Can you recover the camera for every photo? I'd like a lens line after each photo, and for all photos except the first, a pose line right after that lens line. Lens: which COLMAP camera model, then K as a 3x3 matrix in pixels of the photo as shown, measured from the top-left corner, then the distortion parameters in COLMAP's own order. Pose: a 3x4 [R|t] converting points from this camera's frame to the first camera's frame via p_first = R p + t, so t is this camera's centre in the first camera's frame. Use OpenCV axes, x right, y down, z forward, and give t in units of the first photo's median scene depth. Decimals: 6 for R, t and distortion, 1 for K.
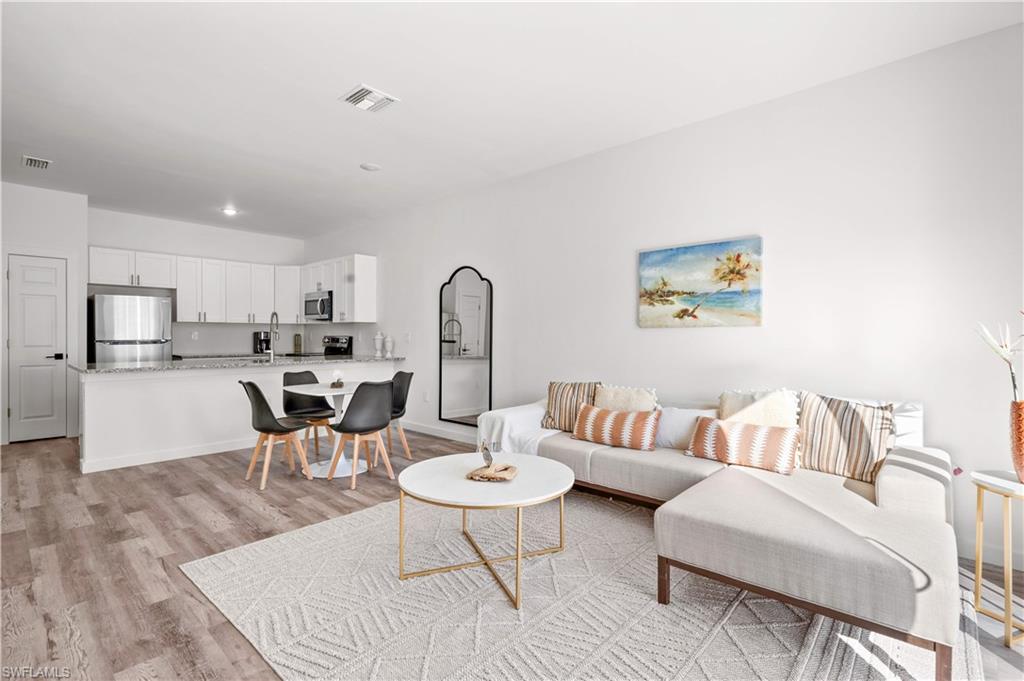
lens RADIAL K [[481.0, 0, 510.3], [0, 481.0, 341.2], [0, 0, 1]] dist [-0.001205, 0.000616]
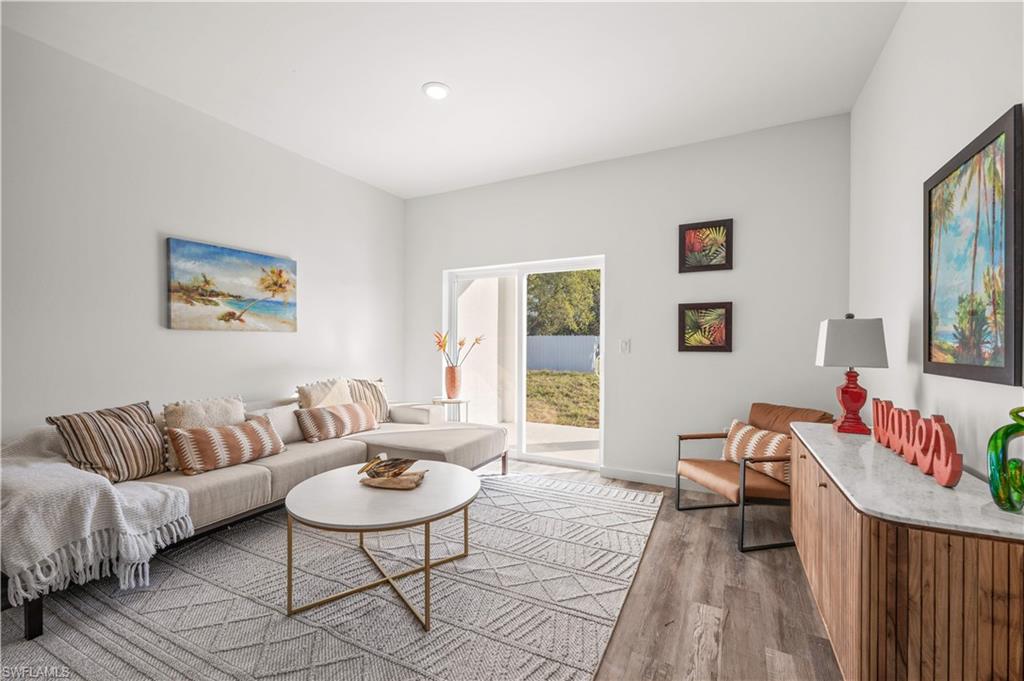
lens RADIAL K [[421.0, 0, 513.8], [0, 421.0, 348.7], [0, 0, 1]] dist [-0.002407, -0.000718]
pose [[-0.264951, -0.017000, 0.964112, -0.633055], [0.005803, 0.999798, 0.019223, -0.005523], [-0.964245, 0.010688, -0.264799, 0.685344]]
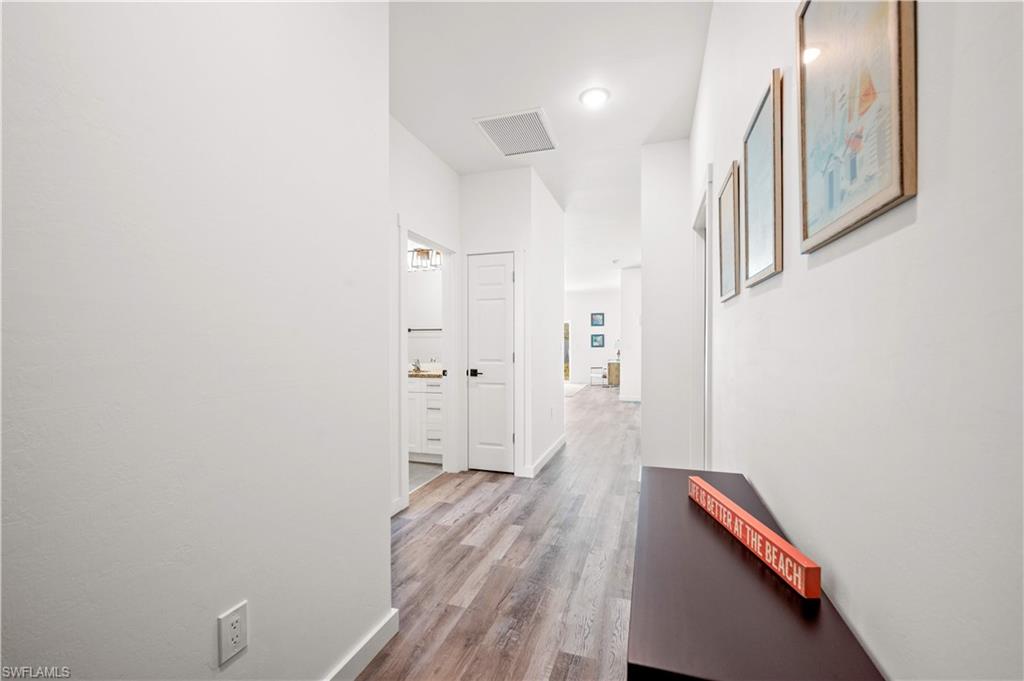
lens RADIAL K [[421.0, 0, 508.5], [0, 421.0, 340.0], [0, 0, 1]] dist [-0.002407, -0.000718]
pose [[-0.416295, 0.001922, 0.909228, -2.791850], [0.010174, 0.999945, 0.002544, -0.057453], [-0.909173, 0.010309, -0.416292, 2.212835]]
